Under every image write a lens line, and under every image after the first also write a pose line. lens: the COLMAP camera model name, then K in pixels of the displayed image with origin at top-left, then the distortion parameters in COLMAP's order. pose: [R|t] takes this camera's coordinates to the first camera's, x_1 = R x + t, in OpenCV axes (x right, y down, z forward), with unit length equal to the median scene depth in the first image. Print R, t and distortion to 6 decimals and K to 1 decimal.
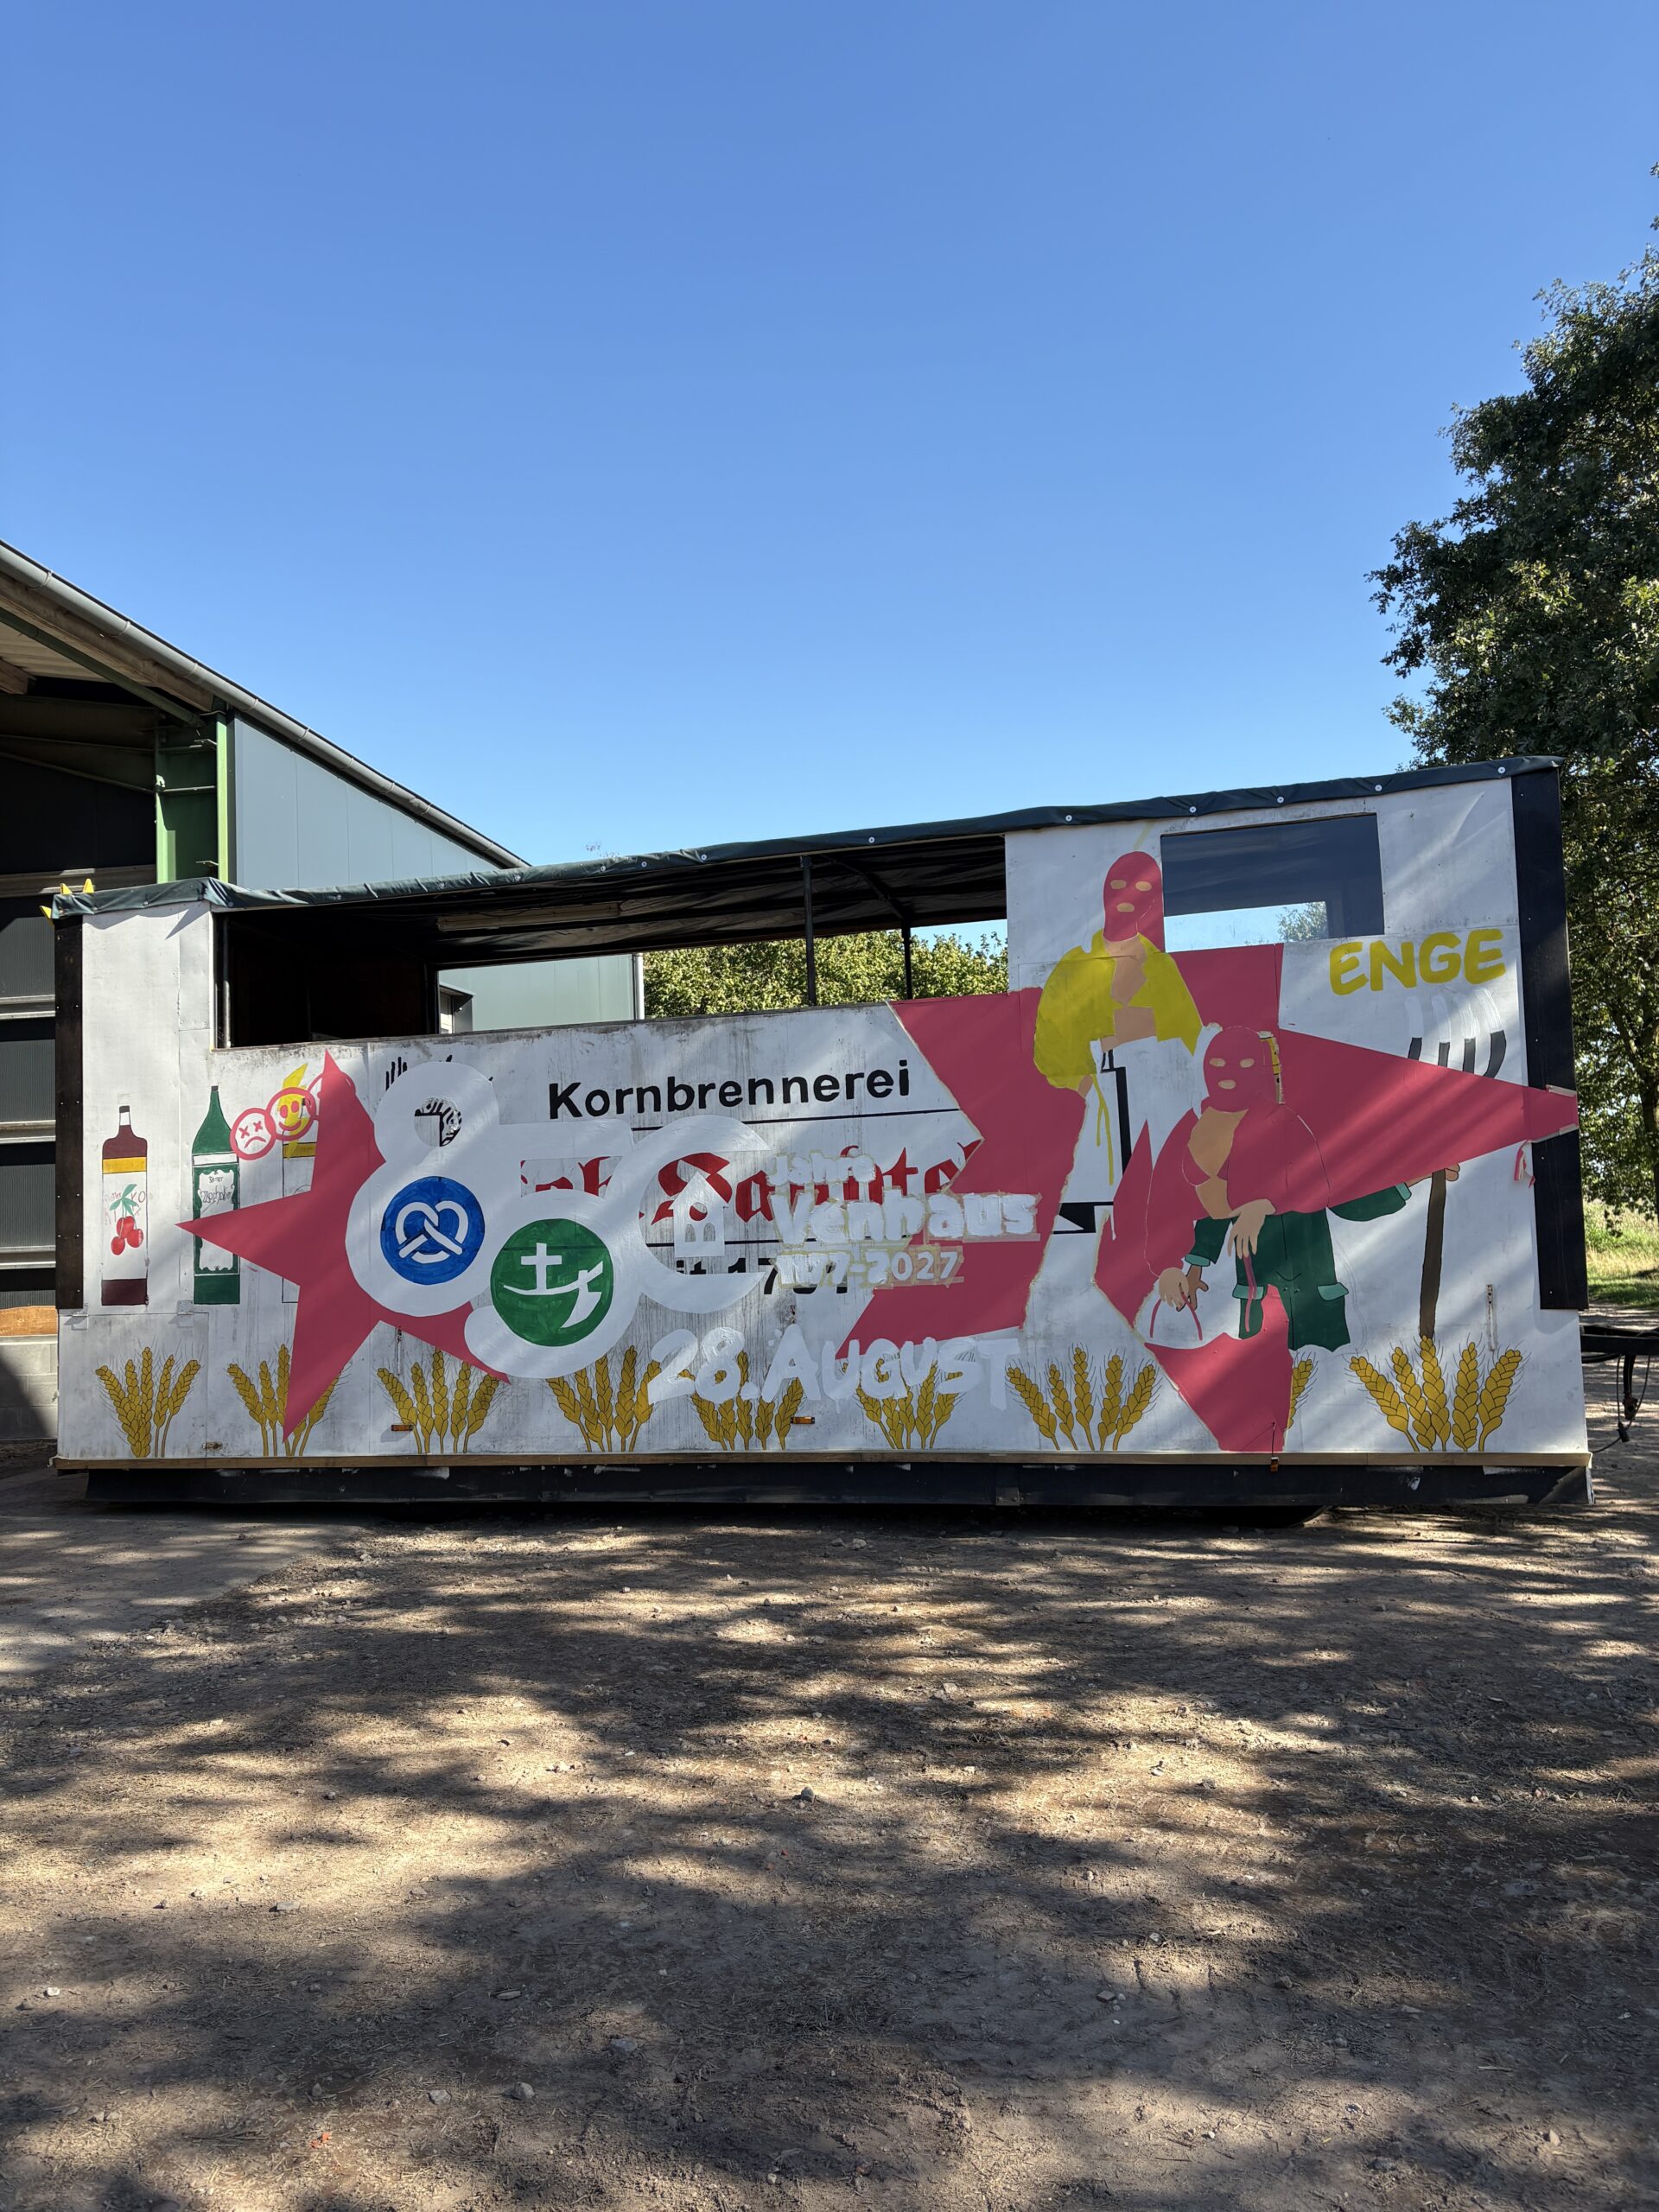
lens RADIAL K [[1642.8, 0, 813.5], [0, 1642.8, 1108.5], [0, 0, 1]] dist [0.059338, -0.070228]
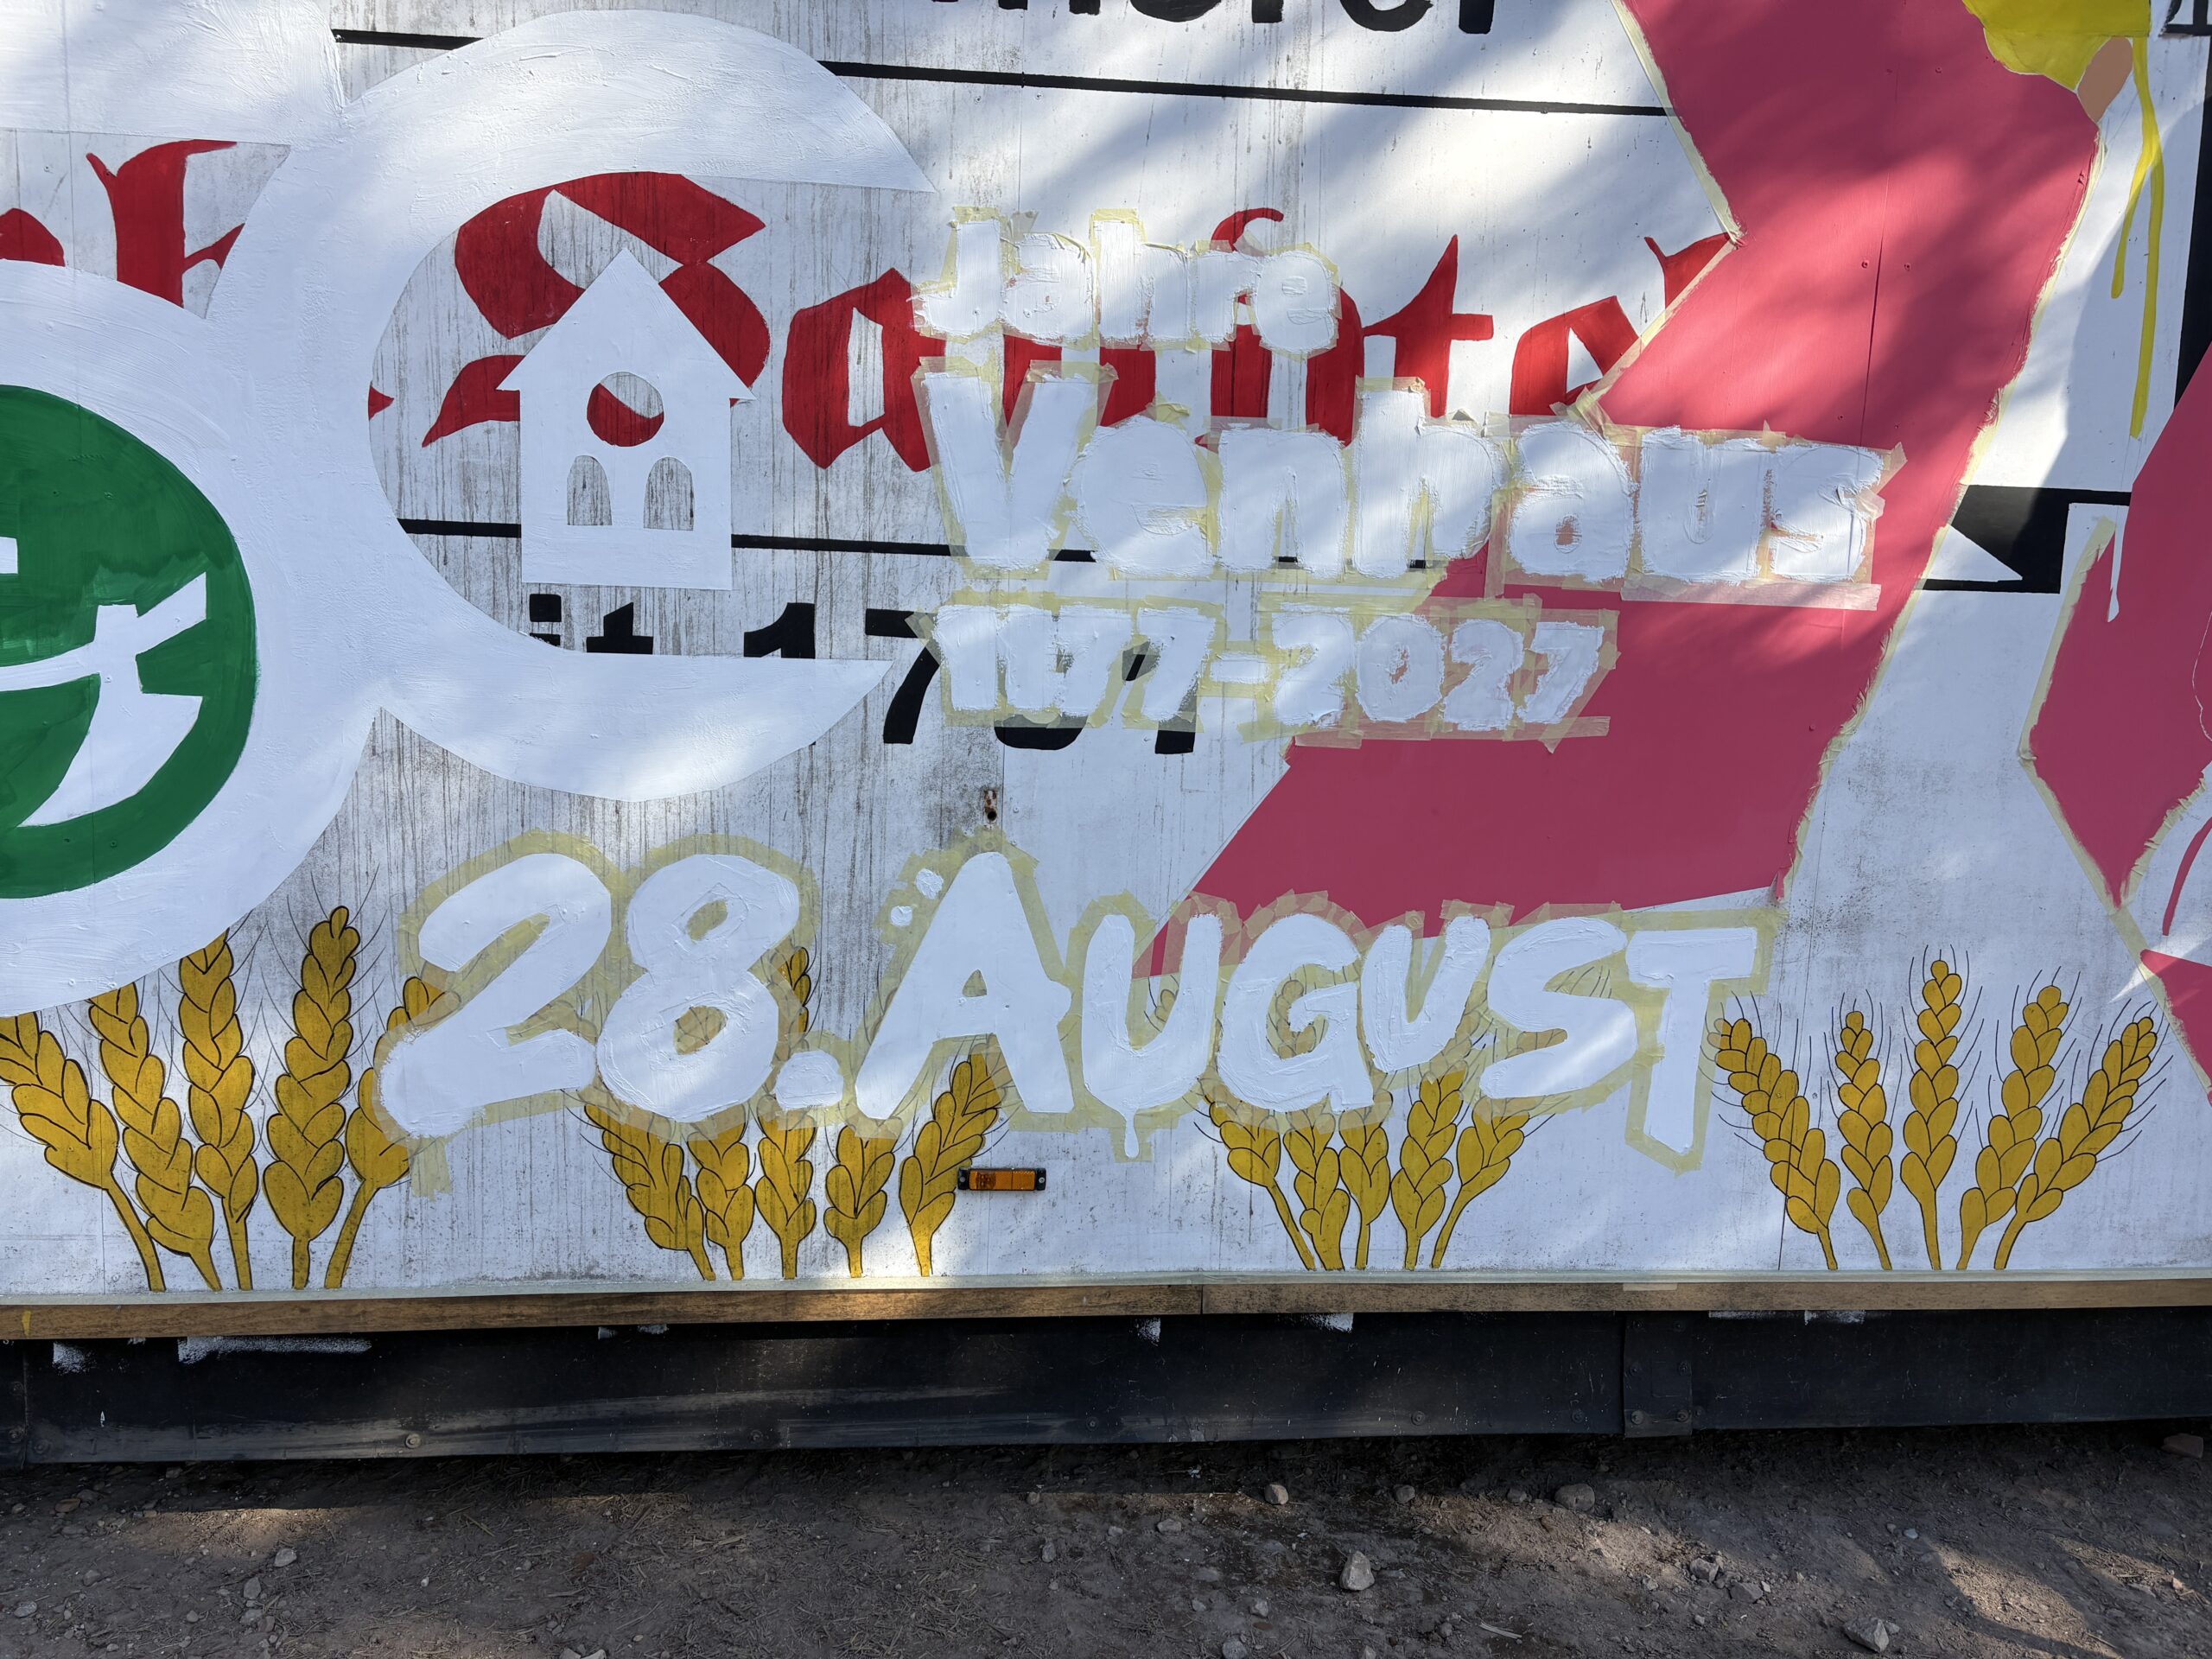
lens RADIAL K [[1642.8, 0, 1107.9], [0, 1642.8, 818.4], [0, 0, 1]] dist [0.059338, -0.070228]
pose [[0.931262, 0.019946, 0.363804, -0.095053], [-0.093776, 0.977983, 0.186428, 0.071823], [-0.352075, -0.207729, 0.912629, 0.739348]]
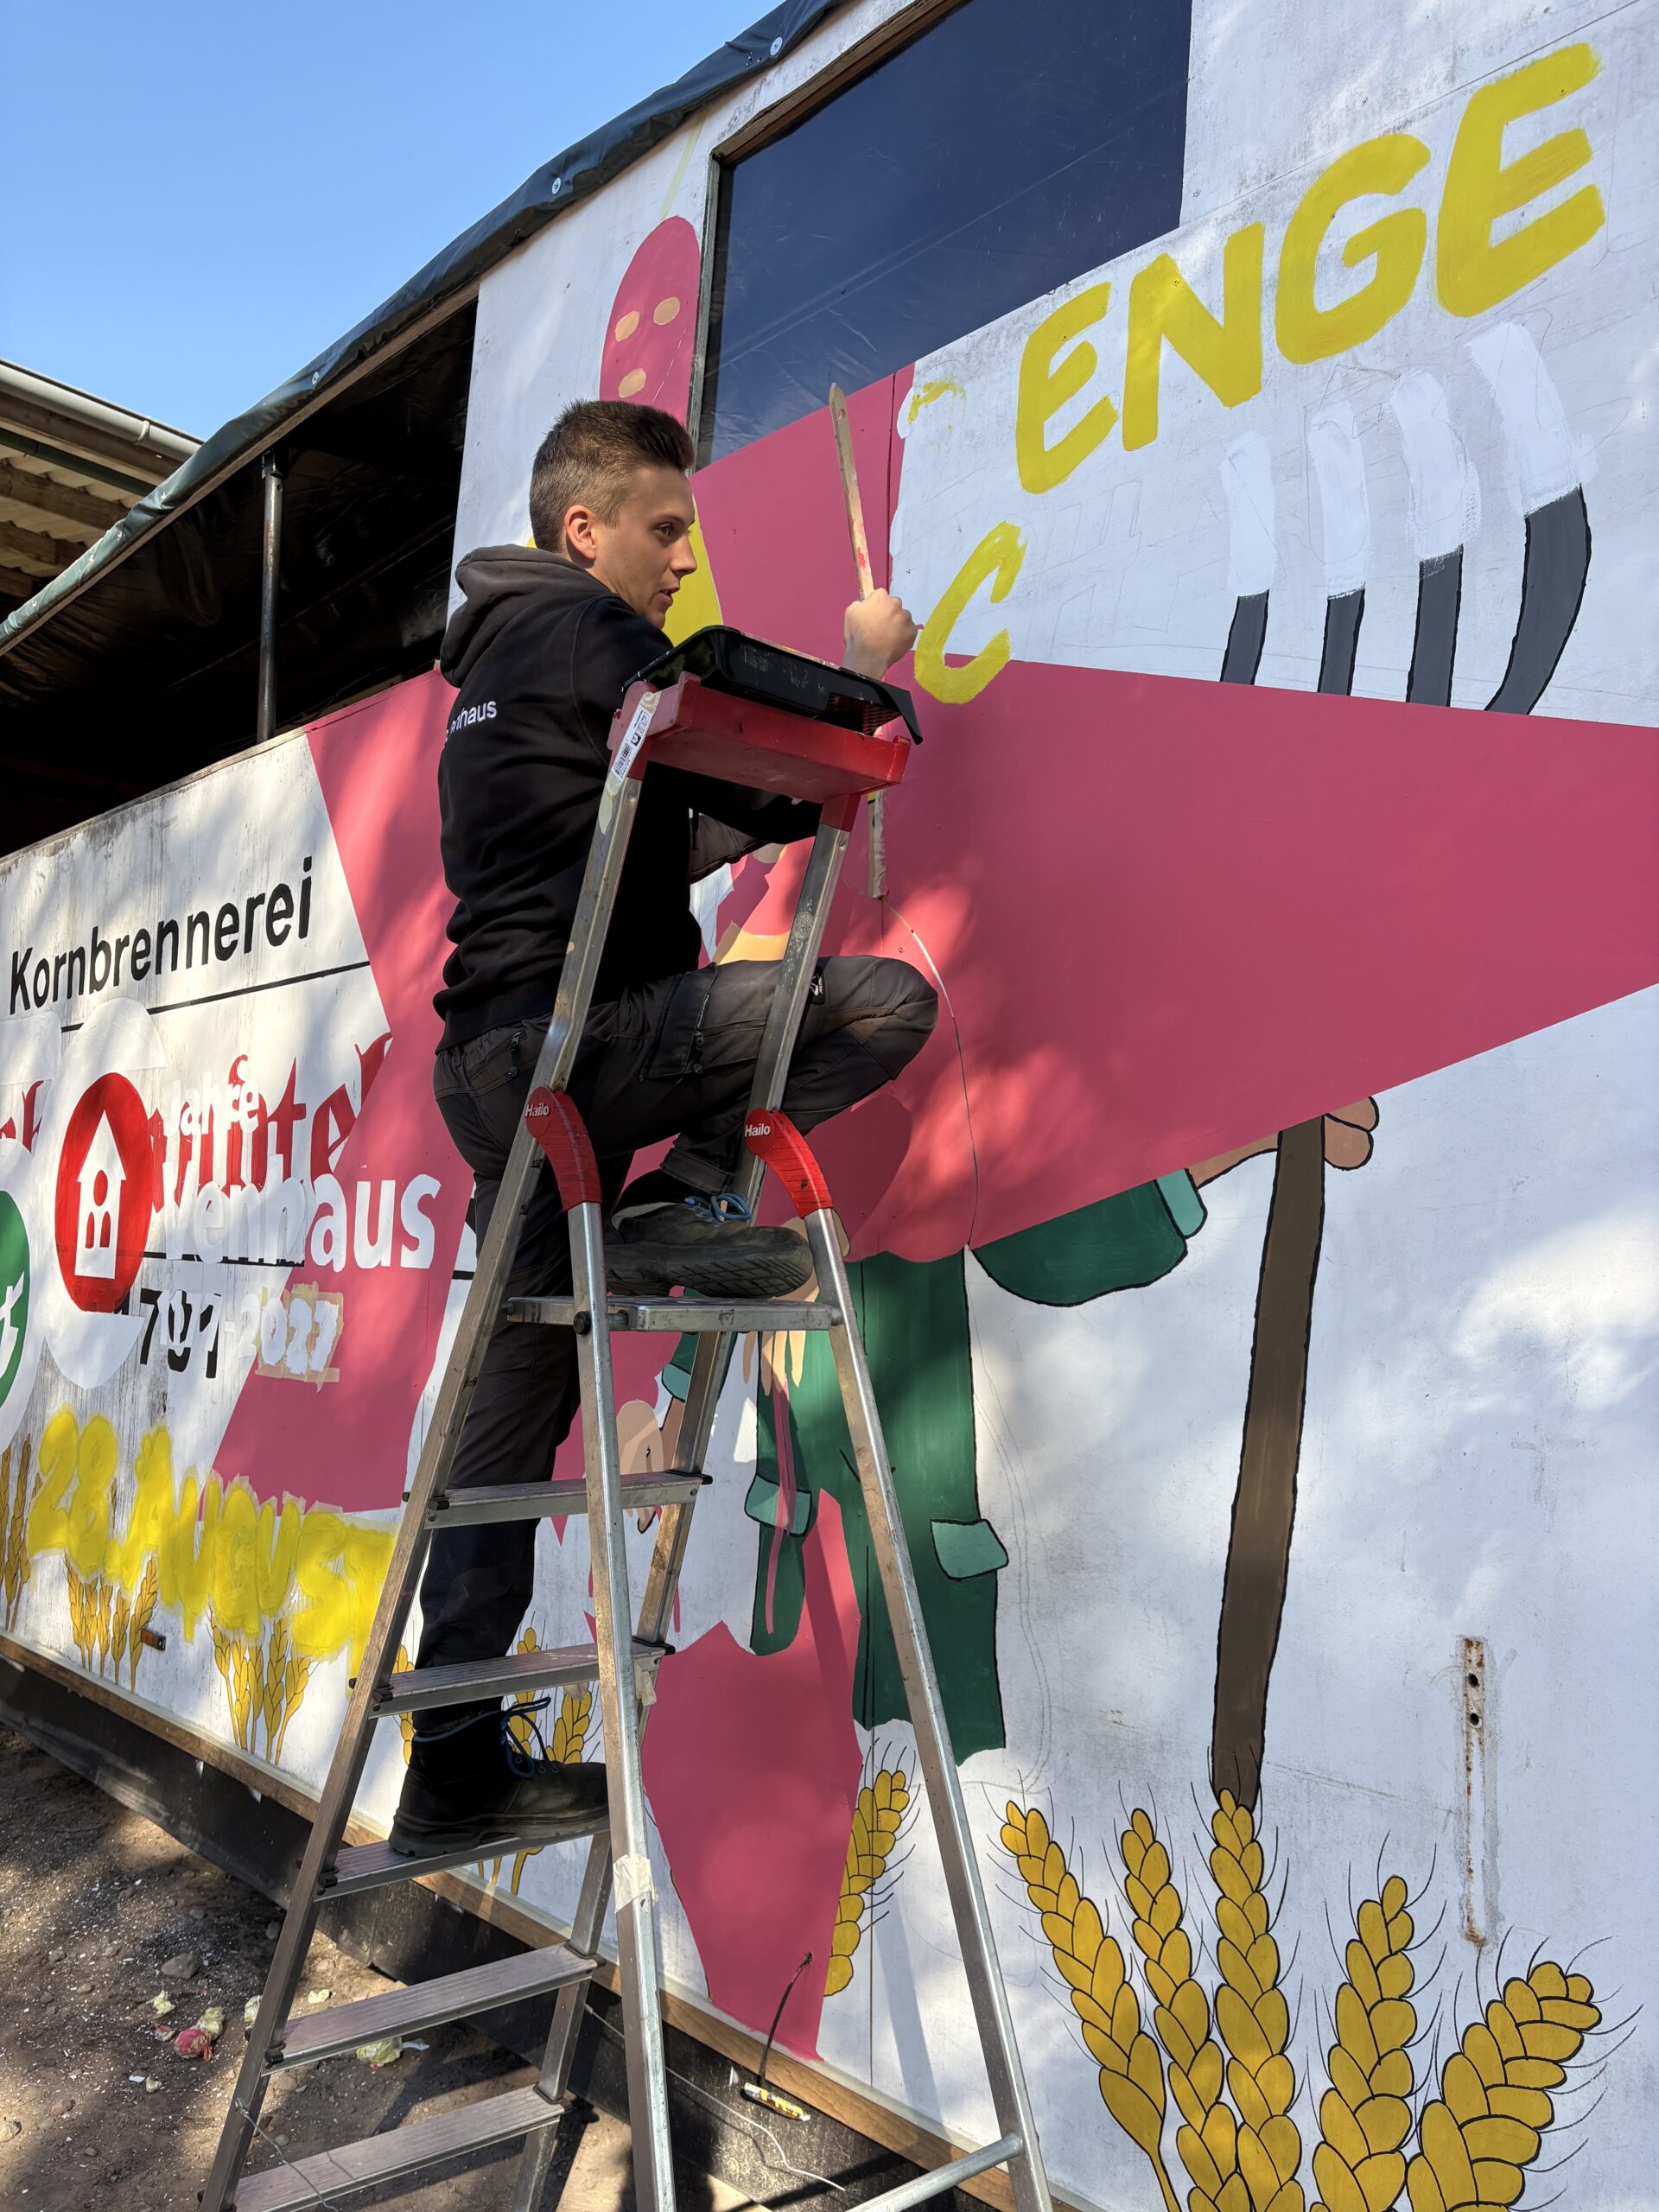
lens RADIAL K [[1642.8, 0, 860.8], [0, 1642.8, 1107.3], [0, 0, 1]] dist [0.059338, -0.070228]
pose [[0.867206, 0.018287, -0.497614, 0.400079], [-0.017480, 0.999827, 0.006280, 0.031274], [0.497643, 0.003253, 0.867376, 0.685393]]
